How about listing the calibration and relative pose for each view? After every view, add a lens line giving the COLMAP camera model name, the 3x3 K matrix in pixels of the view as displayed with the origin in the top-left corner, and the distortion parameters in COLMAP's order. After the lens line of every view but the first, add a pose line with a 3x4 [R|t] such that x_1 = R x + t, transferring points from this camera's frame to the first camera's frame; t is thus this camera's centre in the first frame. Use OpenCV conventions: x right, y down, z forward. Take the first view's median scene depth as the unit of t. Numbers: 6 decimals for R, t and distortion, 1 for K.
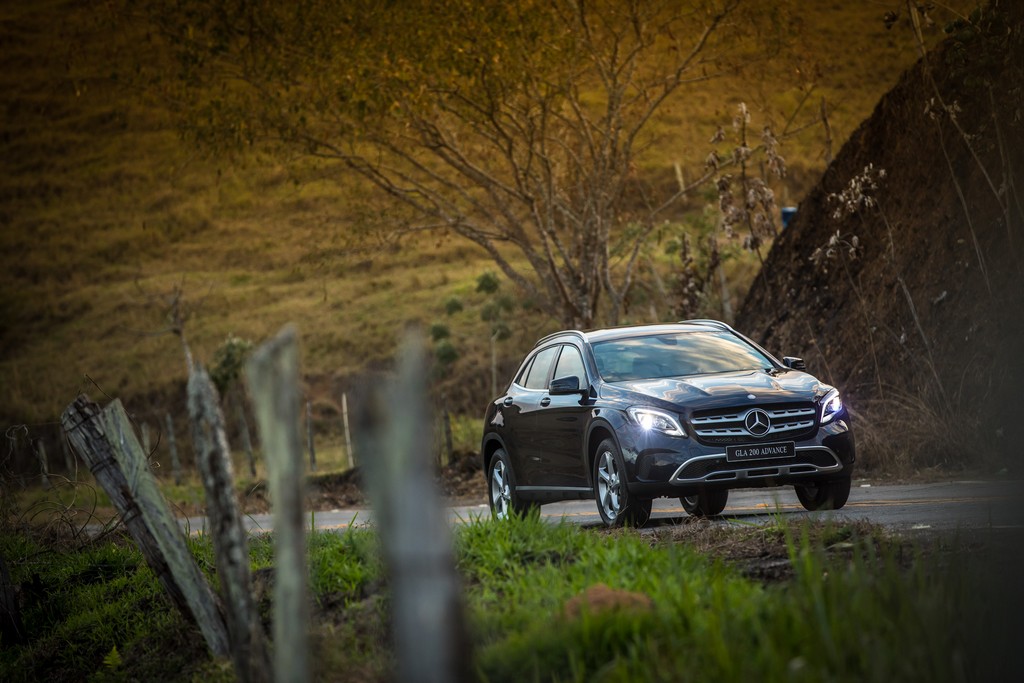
lens RADIAL K [[5813.0, 0, 512.0], [0, 5813.0, 341.5], [0, 0, 1]] dist [1.621654, -2.796046]
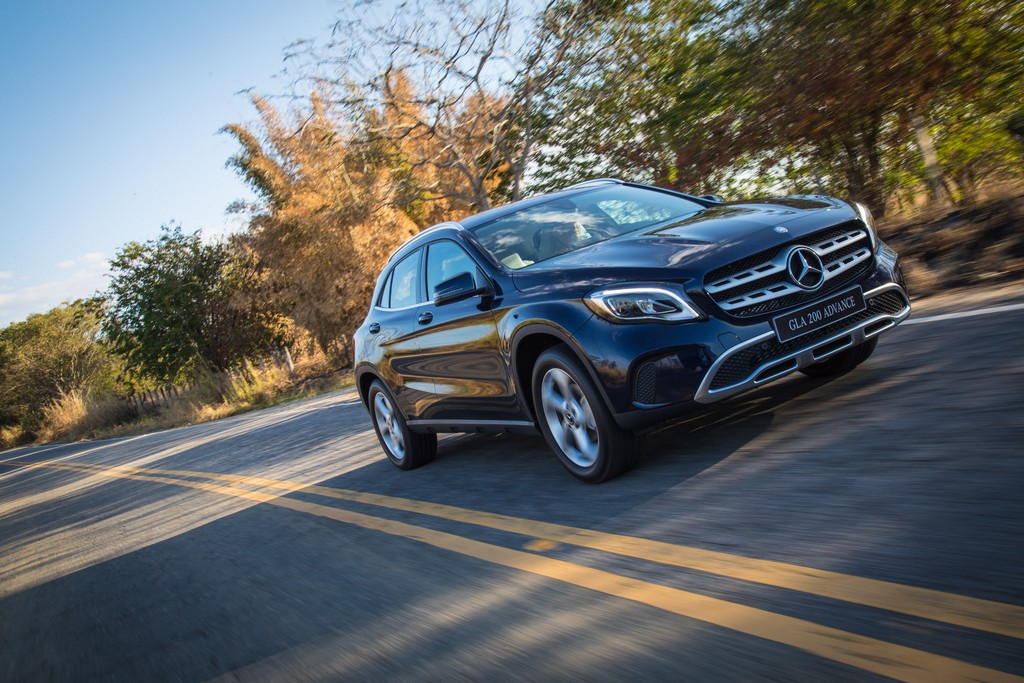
lens RADIAL K [[1047.9, 0, 512.0], [0, 1047.9, 341.5], [0, 0, 1]] dist [-0.022089, -0.006847]
pose [[0.961503, -0.231165, 0.148573, -0.002886], [0.224809, 0.972647, 0.058474, 0.004700], [-0.158026, -0.022823, 0.987171, 0.518168]]
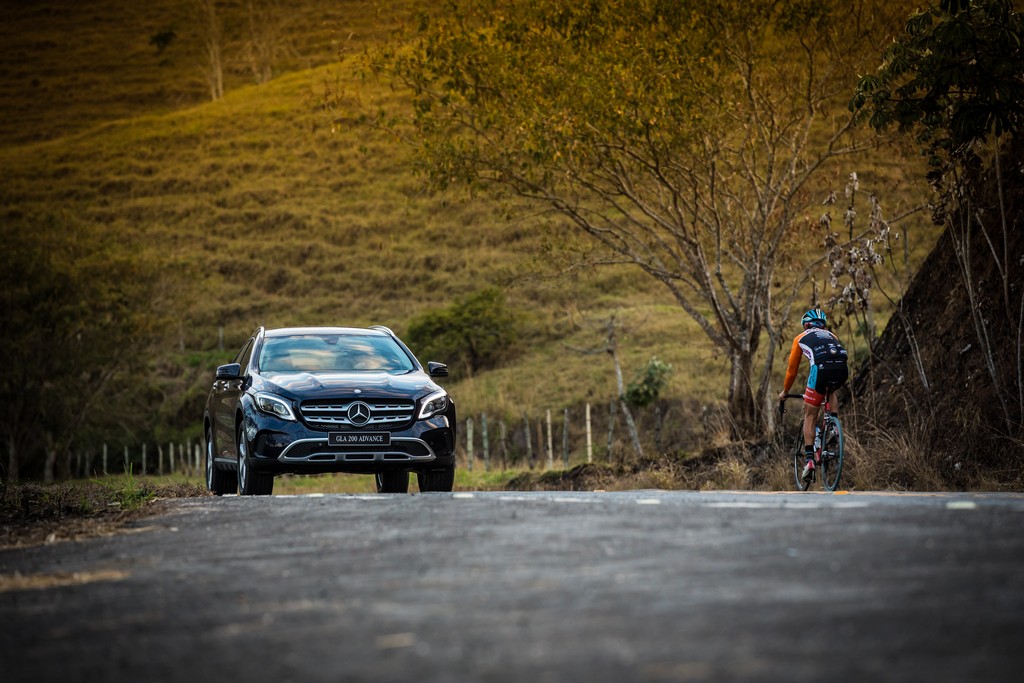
lens RADIAL K [[4911.6, 0, 512.0], [0, 4911.6, 341.5], [0, 0, 1]] dist [1.478705, 2.995224]
pose [[0.987972, 0.073570, -0.136012, 0.117893], [-0.074541, 0.997216, -0.002053, -0.000375], [0.135482, 0.012167, 0.990705, 0.019873]]
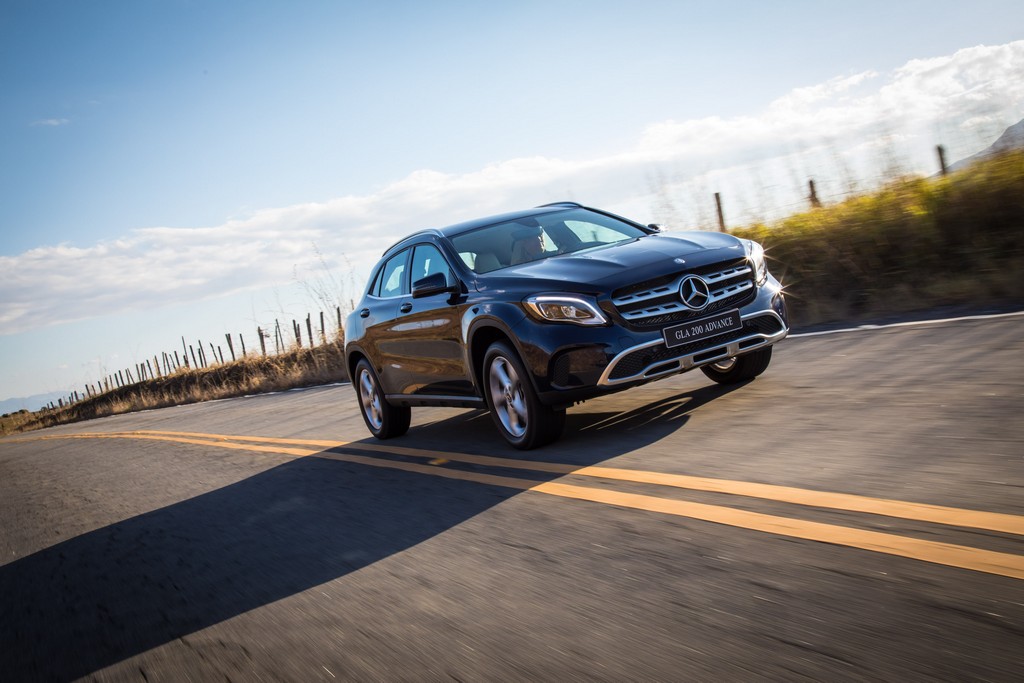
lens RADIAL K [[1156.5, 0, 512.0], [0, 1156.5, 341.5], [0, 0, 1]] dist [0.056979, -0.004542]
pose [[0.979899, -0.147813, 0.133974, -0.002039], [0.142017, 0.988503, 0.051888, 0.005134], [-0.140104, -0.031818, 0.989625, 0.490565]]
